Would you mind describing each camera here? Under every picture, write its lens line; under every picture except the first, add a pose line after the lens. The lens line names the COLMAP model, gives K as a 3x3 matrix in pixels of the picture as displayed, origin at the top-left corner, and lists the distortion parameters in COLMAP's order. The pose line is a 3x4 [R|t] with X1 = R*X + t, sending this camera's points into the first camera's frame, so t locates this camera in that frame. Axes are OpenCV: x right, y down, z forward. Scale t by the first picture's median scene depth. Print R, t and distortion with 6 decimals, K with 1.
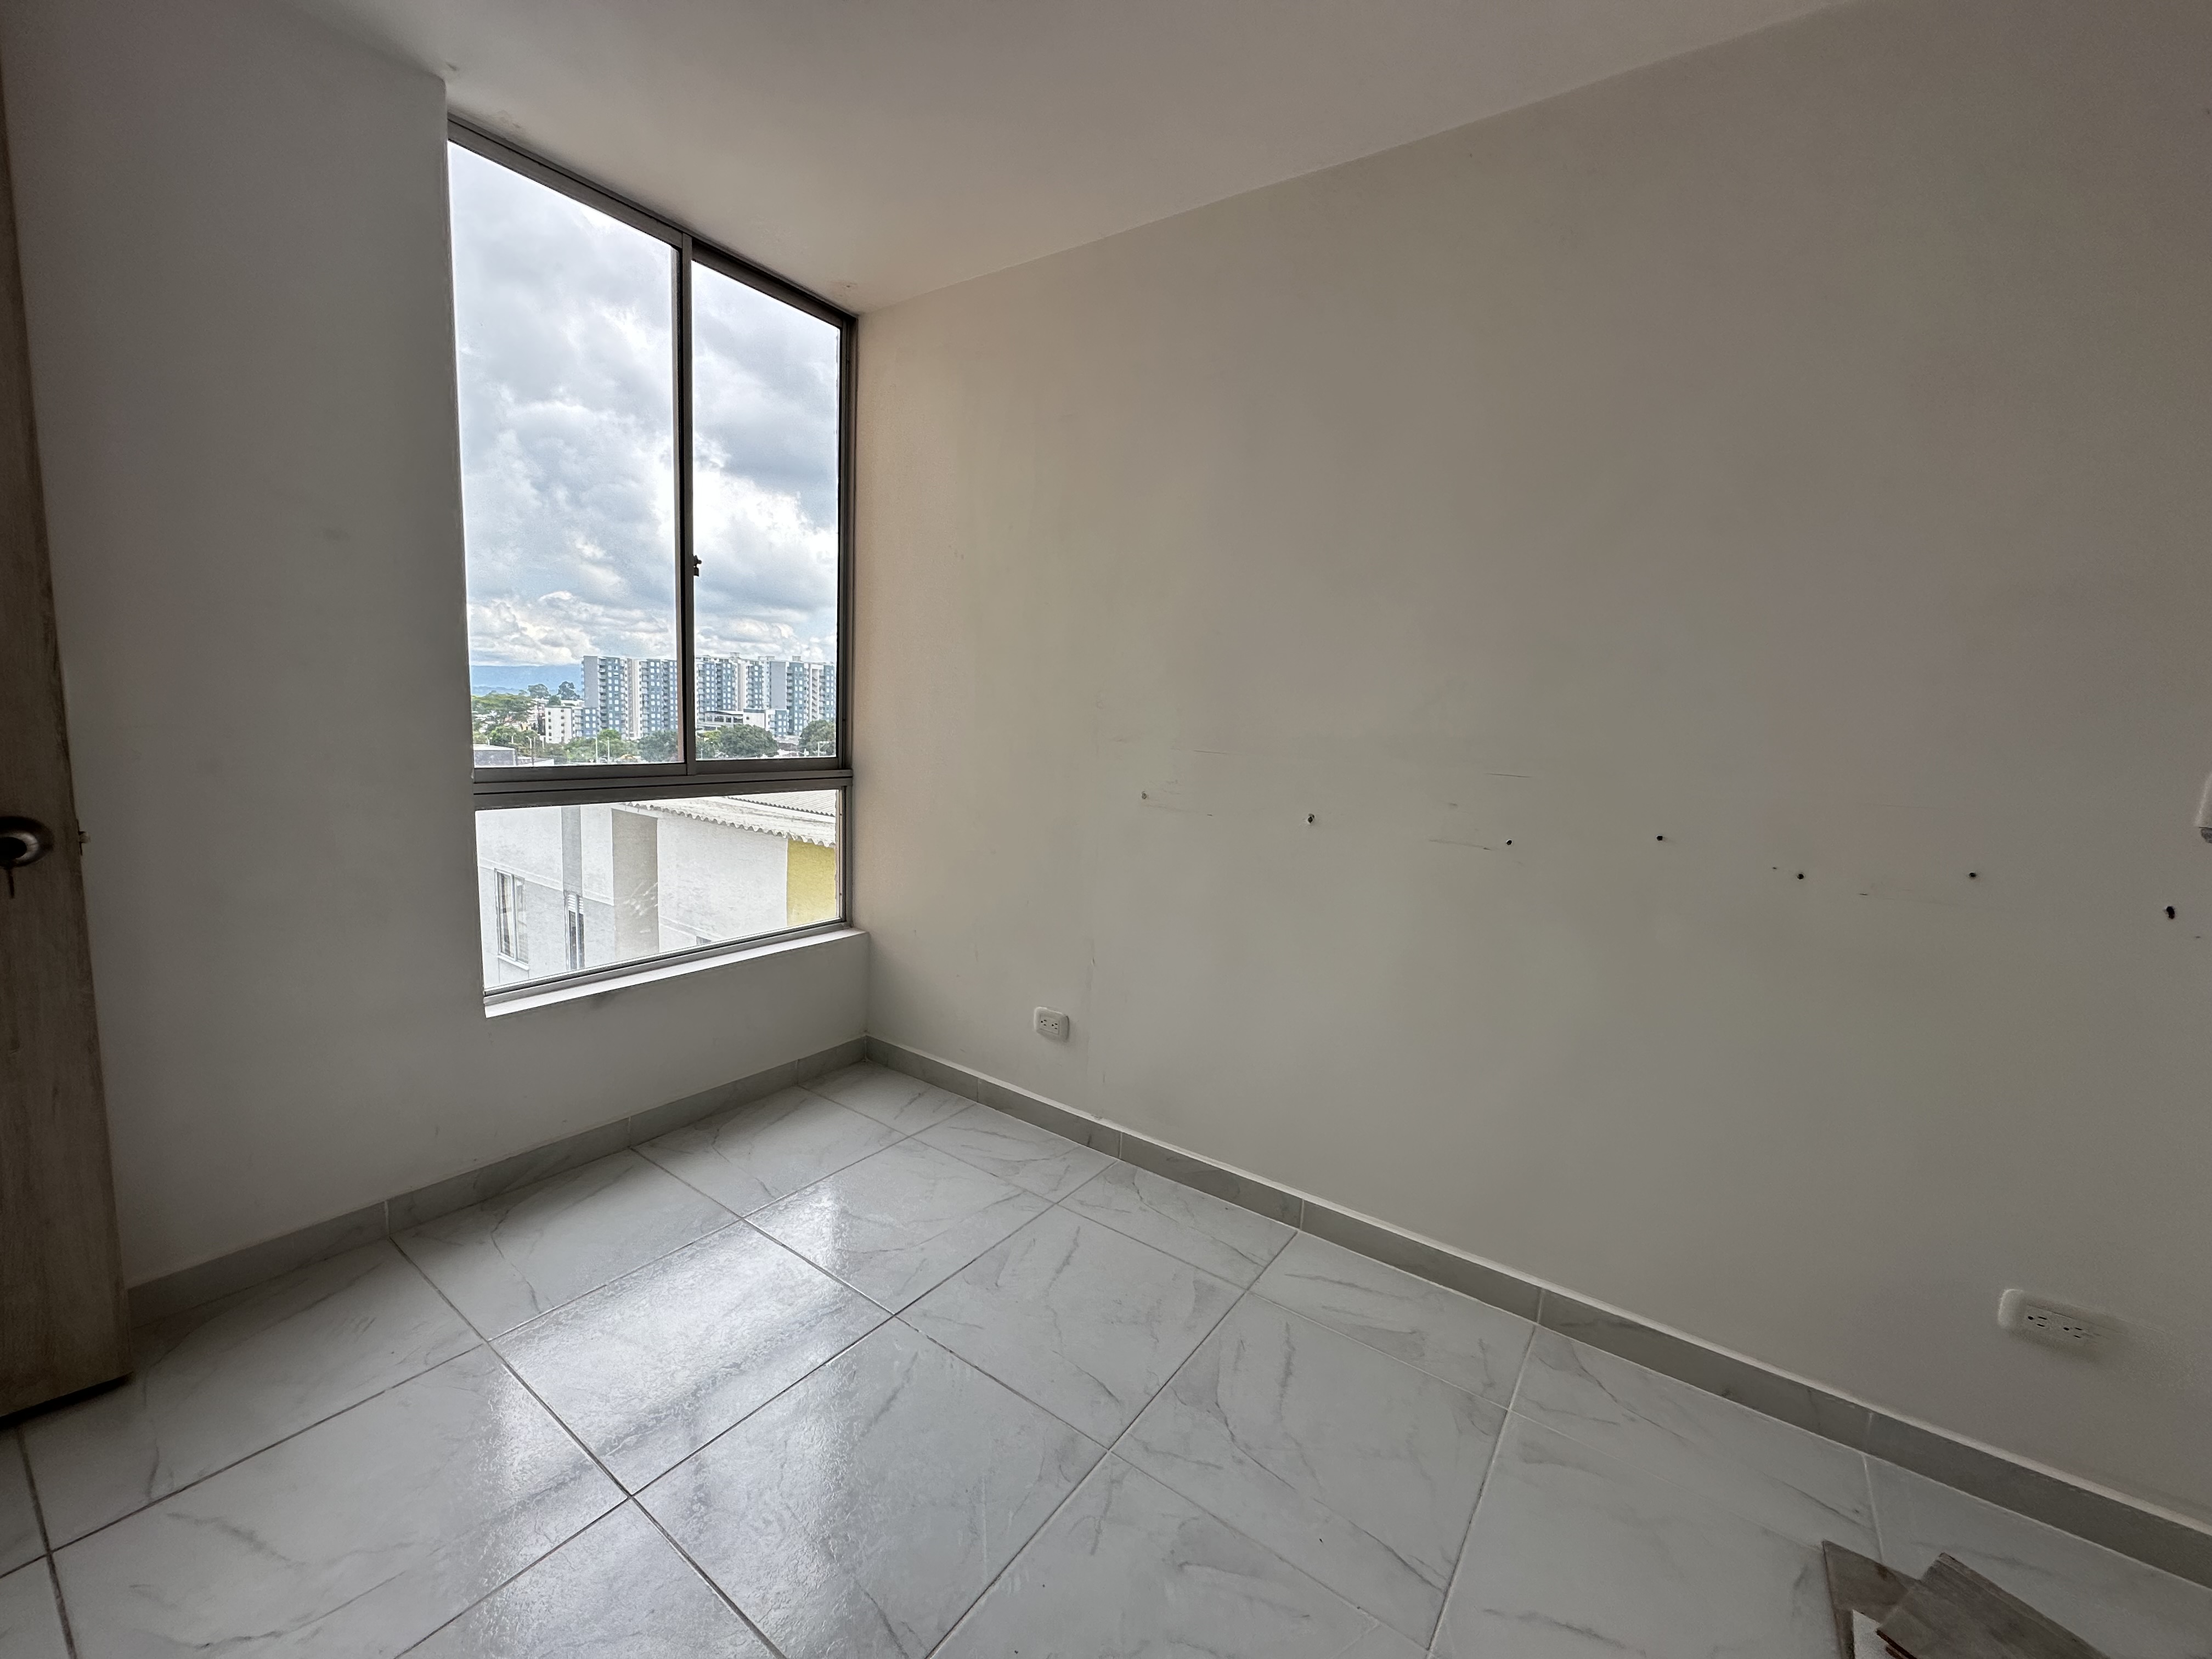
lens RADIAL K [[885.7, 0, 1109.0], [0, 885.7, 830.0], [0, 0, 1]] dist [-0.001358, 0.000026]
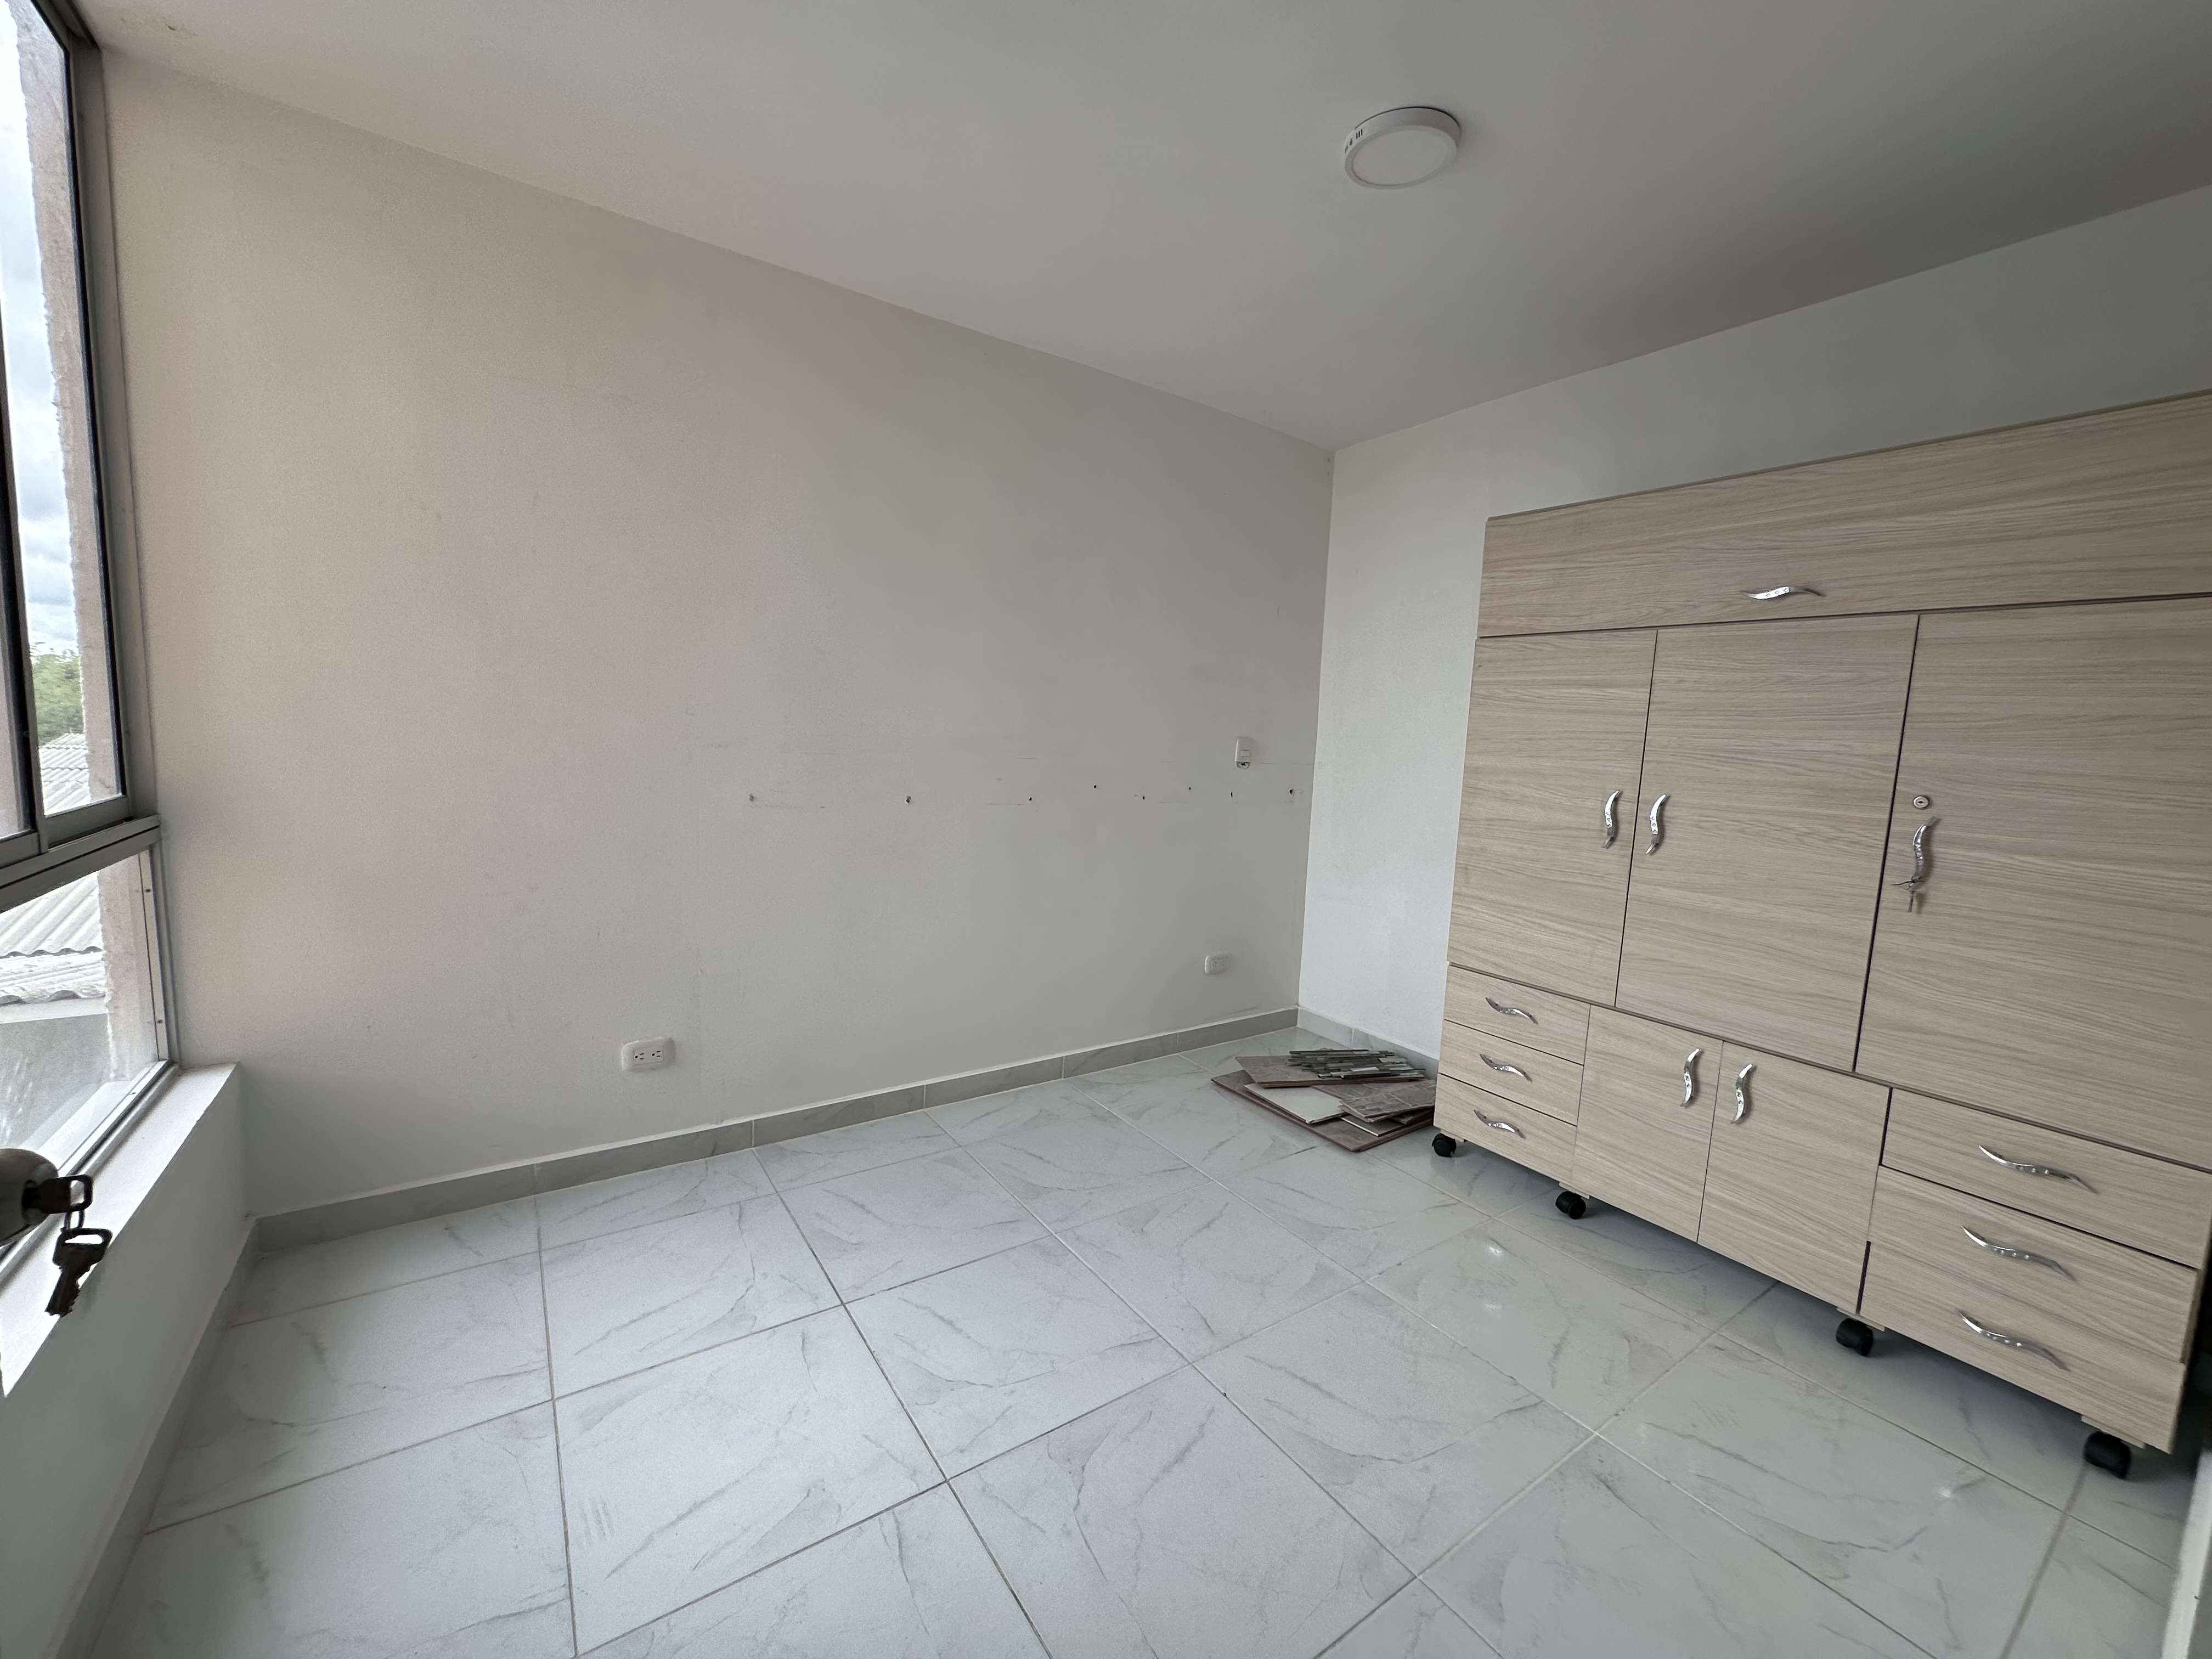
lens RADIAL K [[885.7, 0, 1109.0], [0, 885.7, 830.0], [0, 0, 1]] dist [-0.001358, 0.000026]
pose [[0.346816, -0.142131, 0.927102, -0.807299], [0.096334, 0.988622, 0.115525, -0.082934], [-0.932973, 0.049245, 0.356562, 0.232077]]
